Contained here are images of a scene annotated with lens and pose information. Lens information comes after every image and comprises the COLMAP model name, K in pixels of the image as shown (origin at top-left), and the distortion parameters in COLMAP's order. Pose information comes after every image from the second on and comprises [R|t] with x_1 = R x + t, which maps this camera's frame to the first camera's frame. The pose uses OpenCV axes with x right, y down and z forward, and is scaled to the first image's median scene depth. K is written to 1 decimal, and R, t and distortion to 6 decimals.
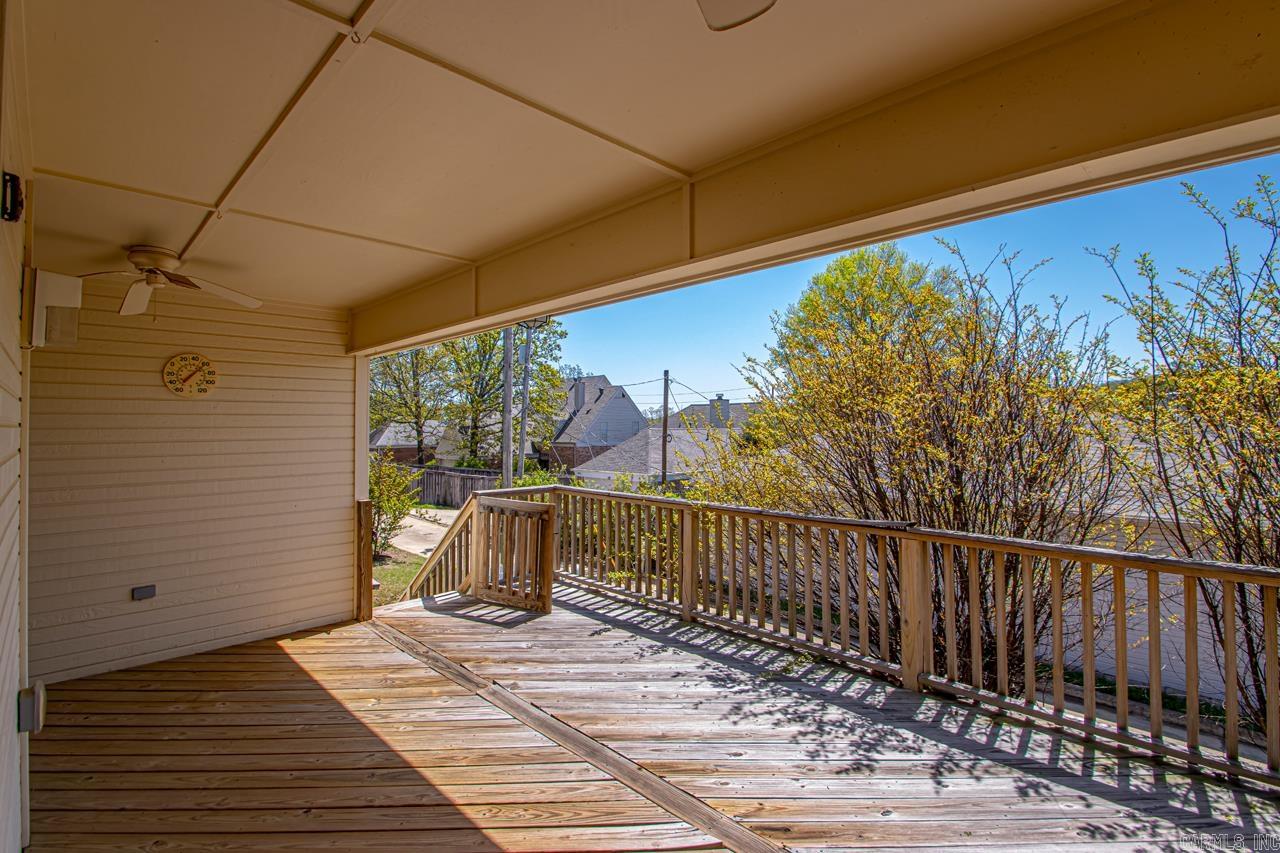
lens RADIAL K [[591.9, 0, 647.8], [0, 591.9, 432.7], [0, 0, 1]] dist [0.018829, -0.016213]
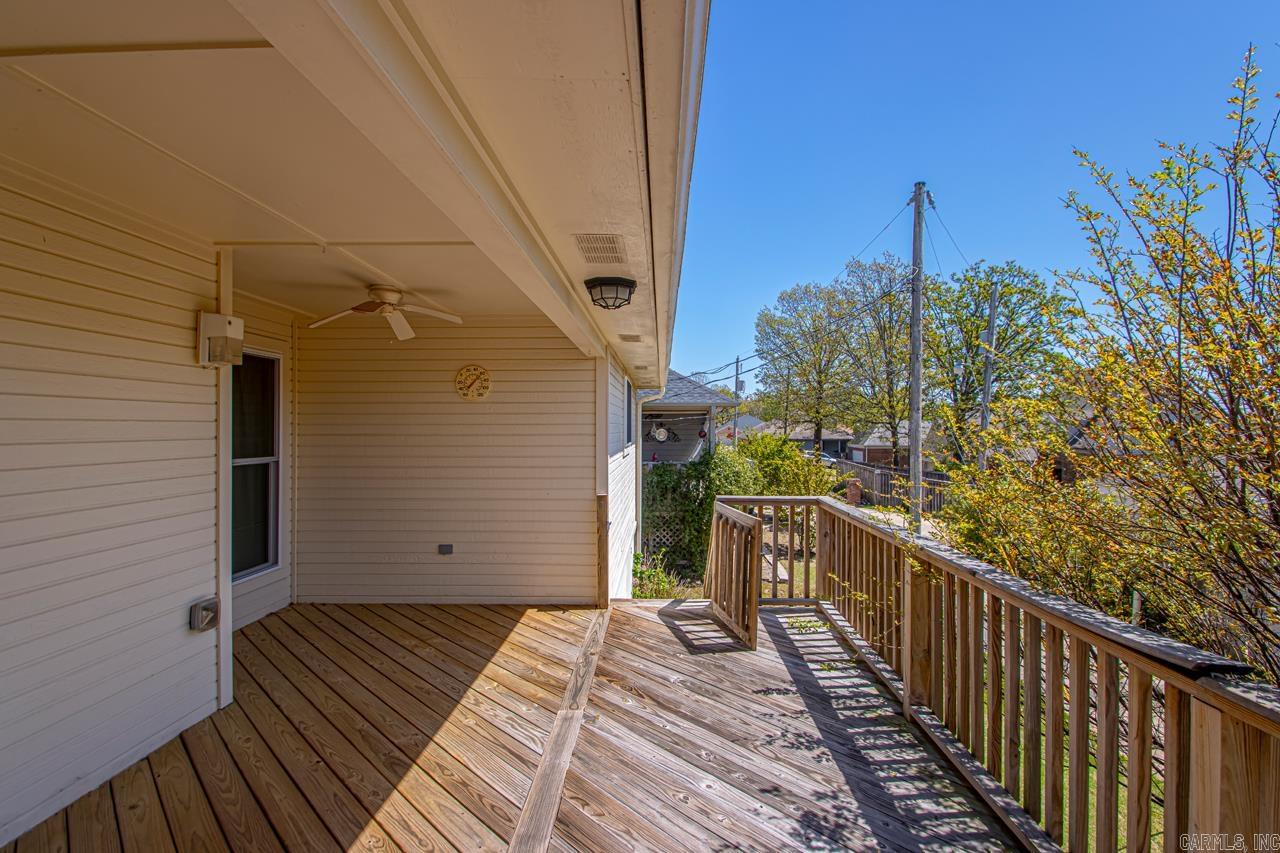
lens RADIAL K [[591.9, 0, 658.2], [0, 591.9, 434.1], [0, 0, 1]] dist [0.018829, -0.016213]
pose [[0.704002, 0.015369, -0.710031, 0.364979], [-0.014398, 0.999869, 0.007367, -0.002664], [0.710052, 0.005037, 0.704131, 0.355920]]
